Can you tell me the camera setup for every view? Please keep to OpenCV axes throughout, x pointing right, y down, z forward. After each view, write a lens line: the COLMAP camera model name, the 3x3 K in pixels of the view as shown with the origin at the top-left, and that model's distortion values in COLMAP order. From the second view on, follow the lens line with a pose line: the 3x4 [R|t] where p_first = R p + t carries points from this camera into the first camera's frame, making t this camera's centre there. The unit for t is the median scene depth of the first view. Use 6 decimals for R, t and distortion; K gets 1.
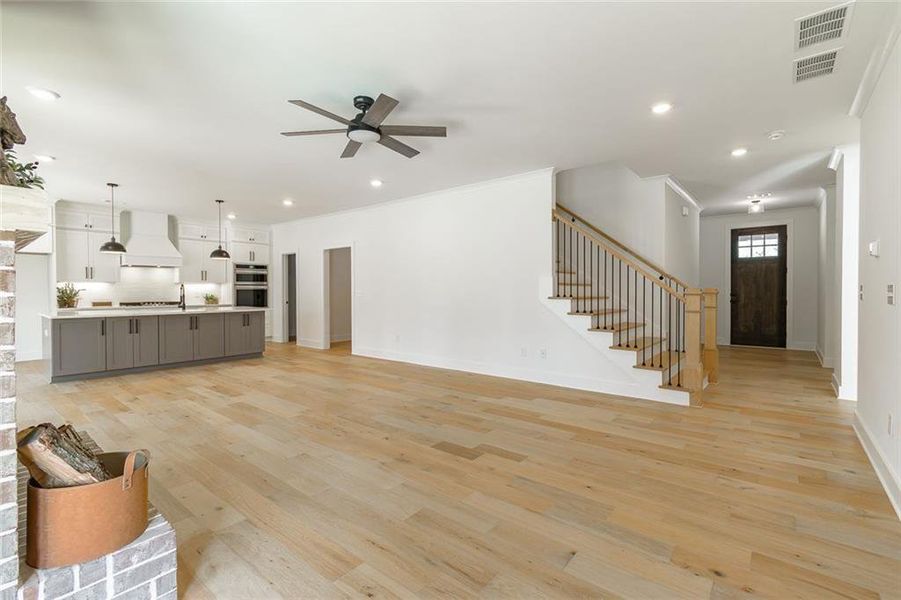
lens RADIAL K [[405.2, 0, 456.9], [0, 405.2, 295.2], [0, 0, 1]] dist [0.009918, -0.000159]
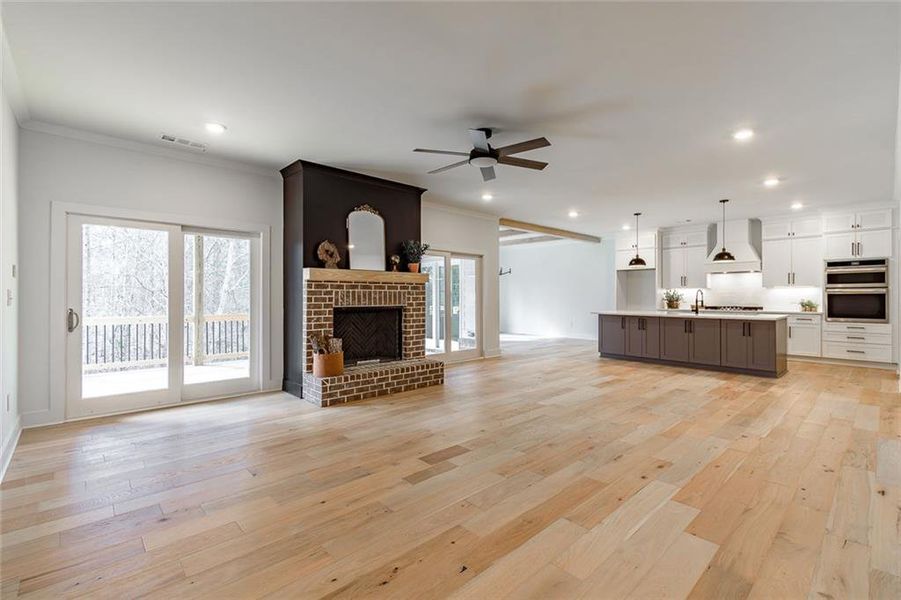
lens RADIAL K [[405.2, 0, 454.0], [0, 405.2, 296.8], [0, 0, 1]] dist [0.009918, -0.000159]
pose [[-0.148802, 0.003150, -0.988862, 0.460216], [-0.011653, 0.999920, 0.004938, -0.005845], [0.988798, 0.012258, -0.148753, 0.543451]]
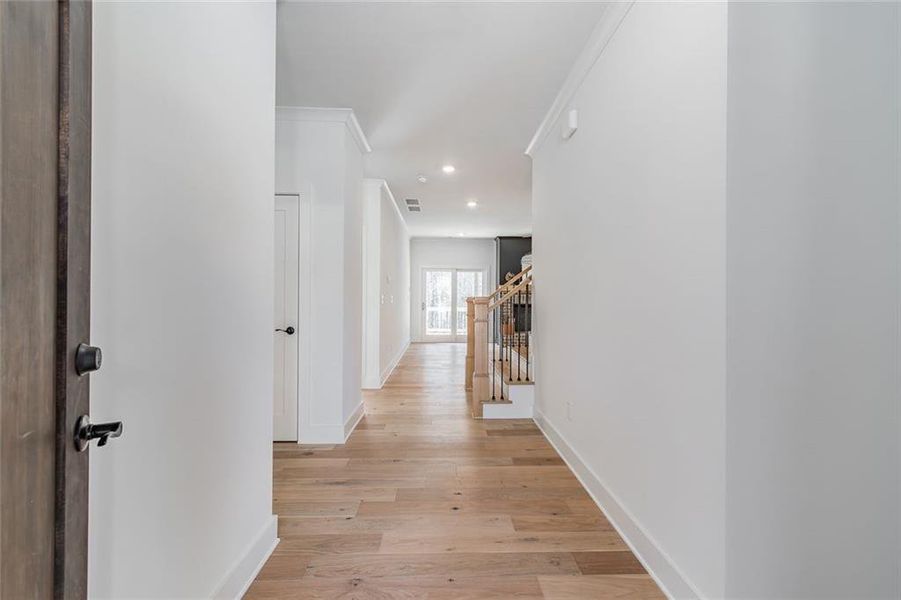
lens RADIAL K [[405.2, 0, 450.7], [0, 405.2, 298.2], [0, 0, 1]] dist [0.009918, -0.000159]
pose [[-0.762245, 0.002322, -0.647285, 1.382157], [-0.010008, 0.999832, 0.015372, -0.038505], [0.647211, 0.018195, -0.762093, 1.884131]]
